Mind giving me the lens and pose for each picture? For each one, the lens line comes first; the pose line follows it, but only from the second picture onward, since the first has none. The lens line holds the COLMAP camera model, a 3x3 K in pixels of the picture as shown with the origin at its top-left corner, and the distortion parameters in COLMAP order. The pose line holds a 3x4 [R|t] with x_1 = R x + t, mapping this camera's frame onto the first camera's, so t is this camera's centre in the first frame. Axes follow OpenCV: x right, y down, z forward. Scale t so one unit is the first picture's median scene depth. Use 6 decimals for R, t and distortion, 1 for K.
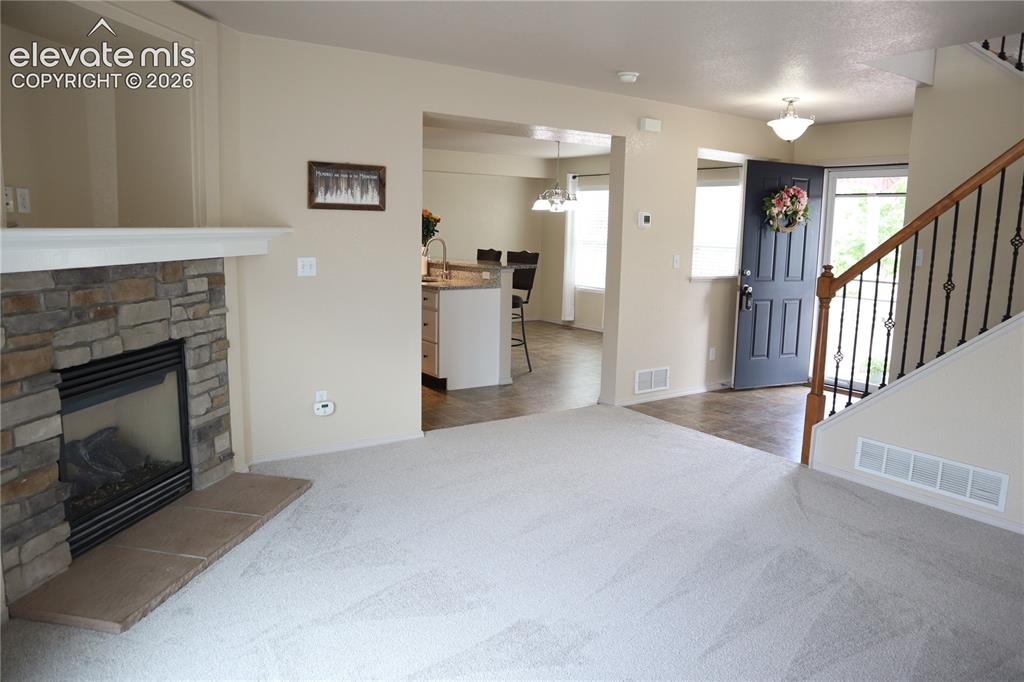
lens RADIAL K [[720.8, 0, 504.4], [0, 720.8, 343.4], [0, 0, 1]] dist [-0.114658, 0.068168]
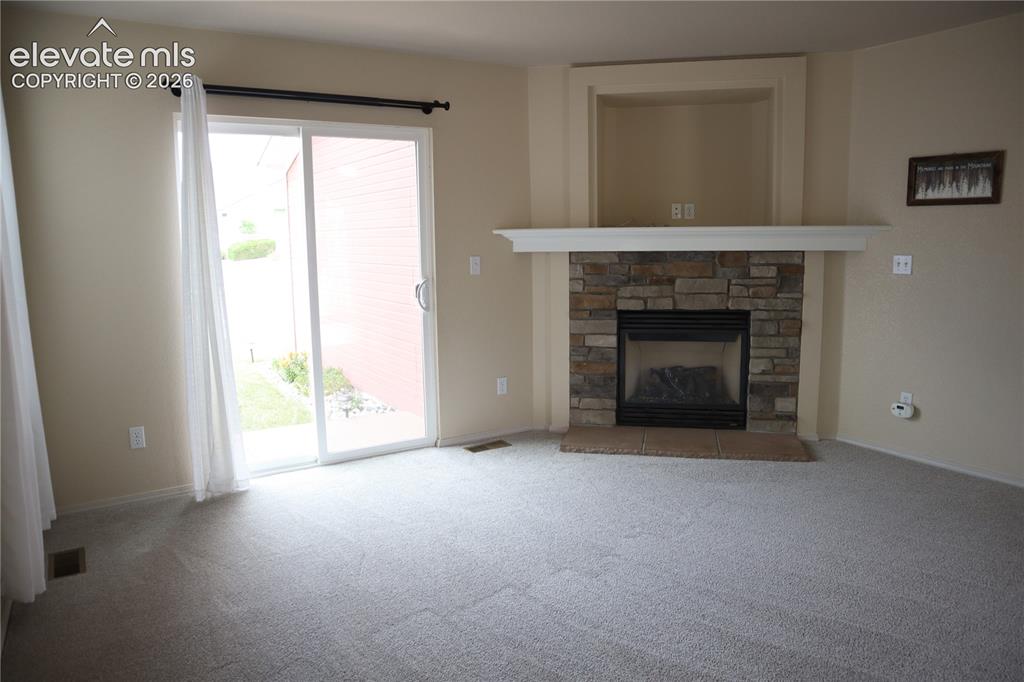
lens RADIAL K [[720.8, 0, 504.4], [0, 720.8, 343.4], [0, 0, 1]] dist [-0.114658, 0.068168]
pose [[-0.041427, 0.131892, -0.990398, 0.850200], [-0.143404, 0.980201, 0.136532, -0.061802], [0.988797, 0.147683, -0.021694, 0.569919]]
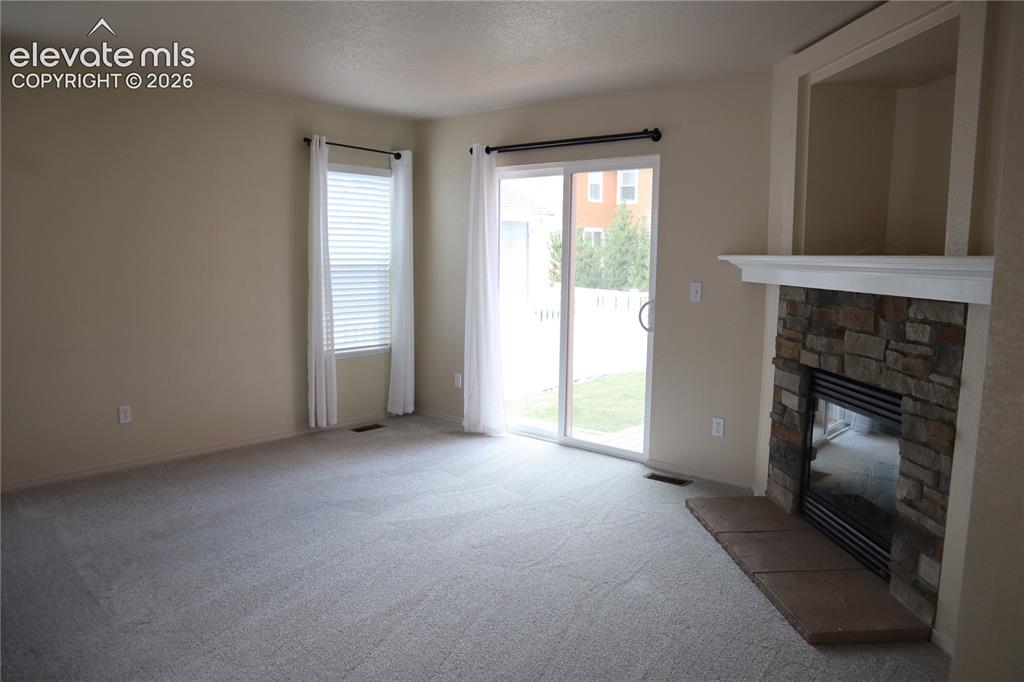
lens RADIAL K [[720.8, 0, 504.4], [0, 720.8, 343.4], [0, 0, 1]] dist [-0.114658, 0.068168]
pose [[-0.968360, -0.006367, -0.249474, 0.177344], [-0.074927, 0.960970, 0.266312, -0.231545], [0.238042, 0.276578, -0.931043, 1.553337]]
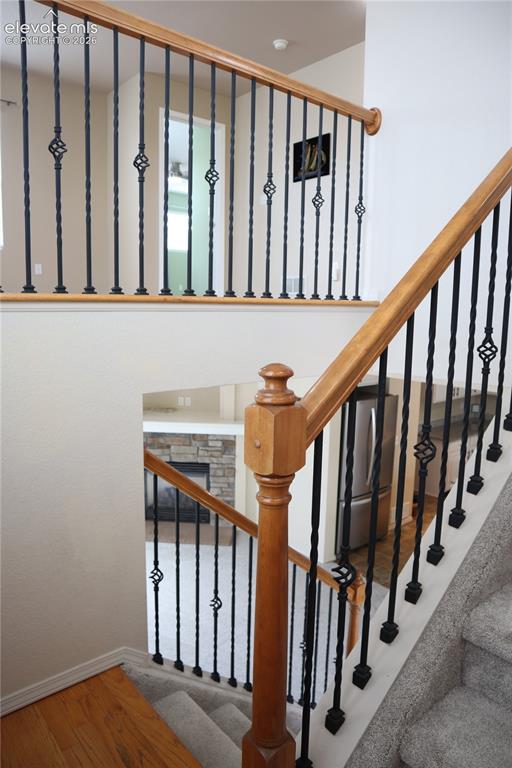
lens RADIAL K [[540.6, 0, 256.0], [0, 540.6, 384.0], [0, 0, 1]] dist [-0.114658, 0.068168]
pose [[0.111523, 0.129650, -0.985268, 1.343964], [-0.172394, 0.978945, 0.109305, -0.496831], [0.978694, 0.157664, 0.131526, 0.839600]]
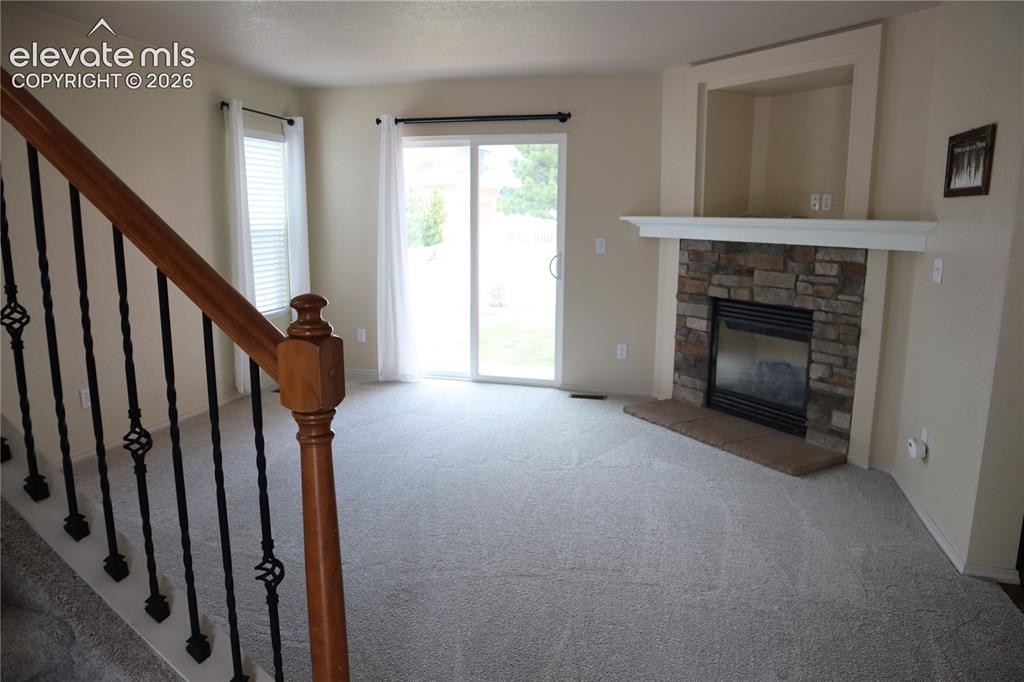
lens RADIAL K [[702.9, 0, 497.7], [0, 702.9, 342.8], [0, 0, 1]] dist [-0.113770, 0.060436]
pose [[-0.771896, 0.088835, -0.629511, 0.689611], [-0.122261, 0.950964, 0.284112, -0.216569], [0.623882, 0.296269, -0.723185, 1.477498]]
